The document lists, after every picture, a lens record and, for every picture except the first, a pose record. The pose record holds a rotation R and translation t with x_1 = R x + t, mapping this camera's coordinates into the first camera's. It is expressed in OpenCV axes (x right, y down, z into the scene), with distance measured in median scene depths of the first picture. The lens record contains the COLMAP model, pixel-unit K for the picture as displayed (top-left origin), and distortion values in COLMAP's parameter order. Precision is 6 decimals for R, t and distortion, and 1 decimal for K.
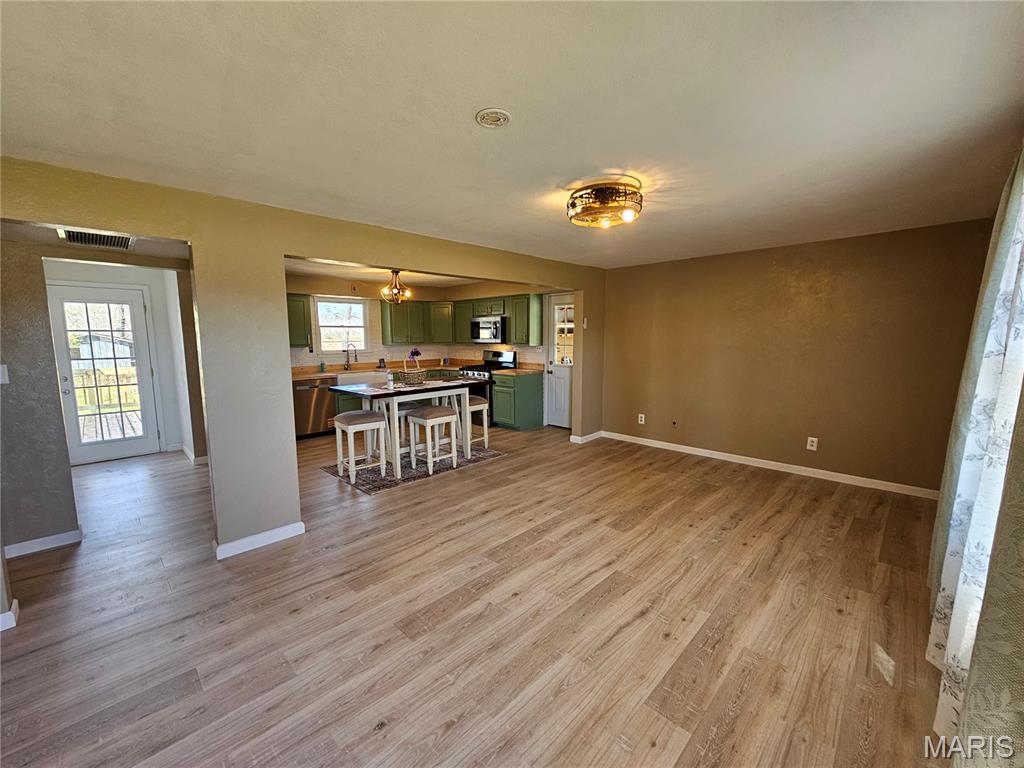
lens RADIAL K [[417.8, 0, 515.1], [0, 417.8, 385.8], [0, 0, 1]] dist [-0.001549, -0.000234]
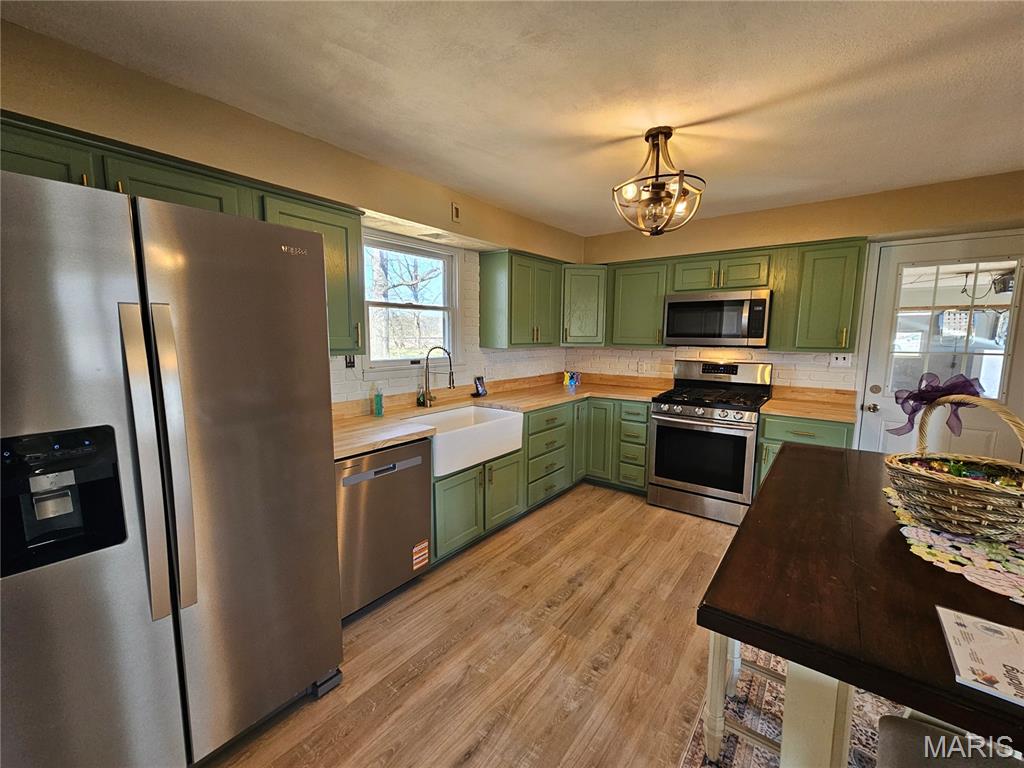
lens RADIAL K [[417.8, 0, 515.1], [0, 417.8, 385.8], [0, 0, 1]] dist [-0.001549, -0.000234]
pose [[0.993156, -0.006267, 0.116629, -0.686361], [0.005778, 0.999973, 0.004531, -0.115940], [-0.116654, -0.003826, 0.993165, 1.064151]]
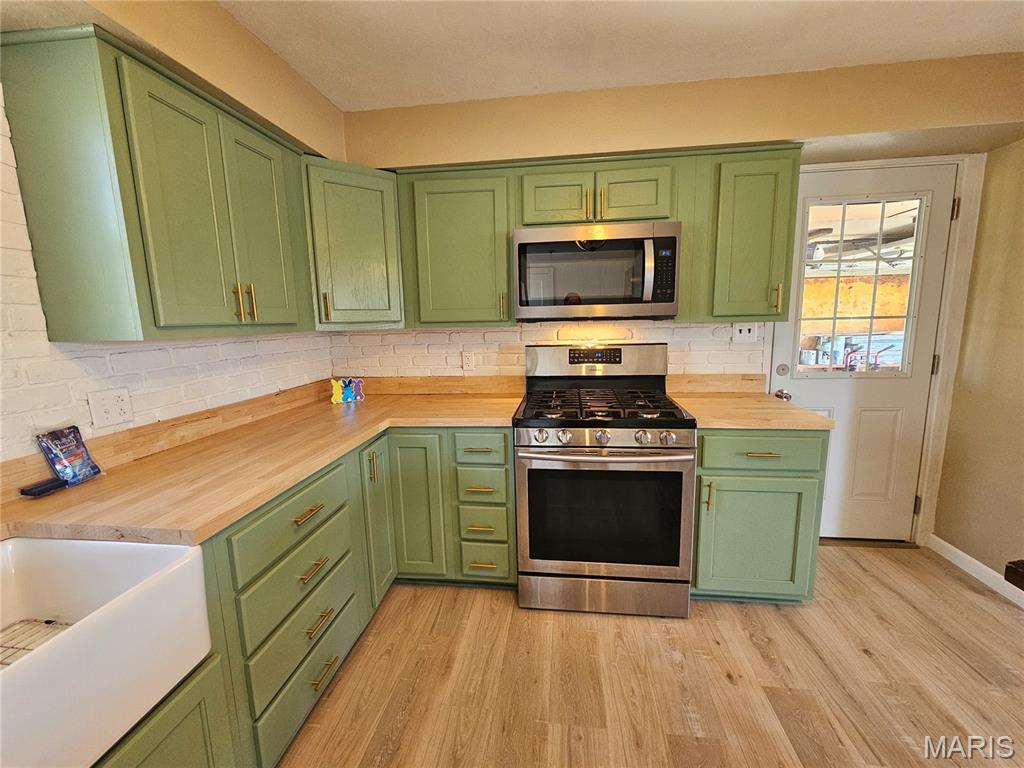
lens RADIAL K [[417.8, 0, 515.1], [0, 417.8, 385.8], [0, 0, 1]] dist [-0.001549, -0.000234]
pose [[0.795747, -0.110890, 0.595391, -0.561226], [0.091053, 0.993826, 0.063404, -0.155109], [-0.598745, 0.003758, 0.800931, 1.566808]]
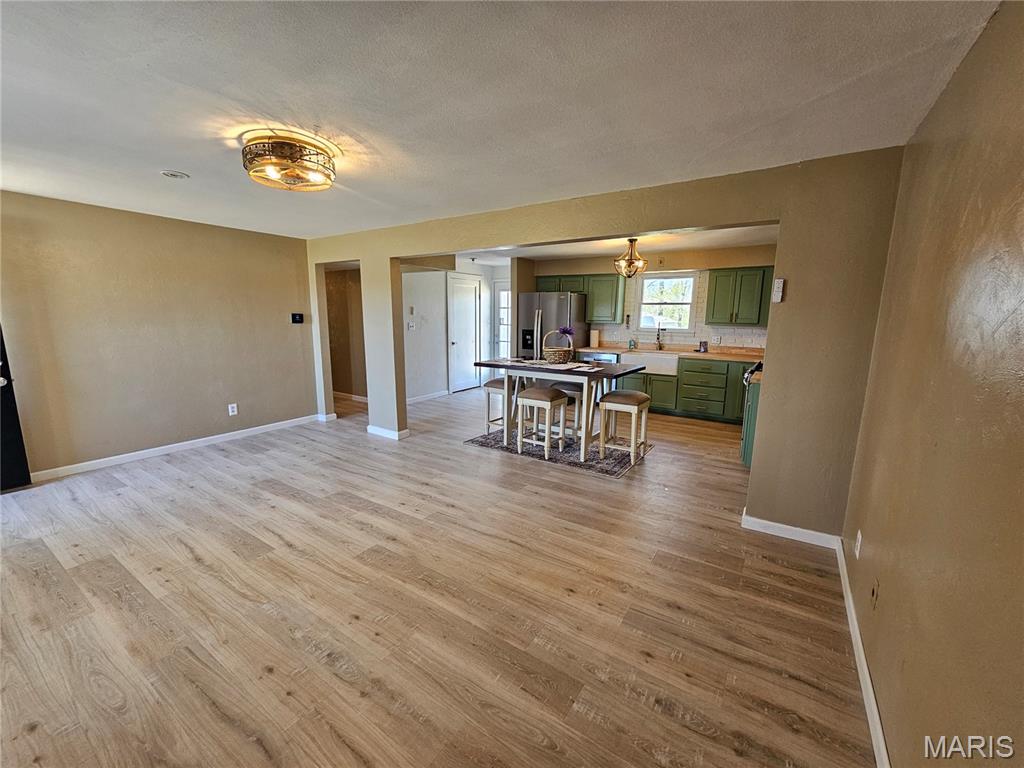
lens RADIAL K [[413.3, 0, 503.7], [0, 413.3, 382.4], [0, 0, 1]] dist [0.000586, 0.000888]
pose [[0.187293, 0.170734, -0.967353, 0.873546], [-0.129534, 0.980472, 0.147970, -0.113512], [0.973726, 0.097591, 0.205752, 0.919197]]
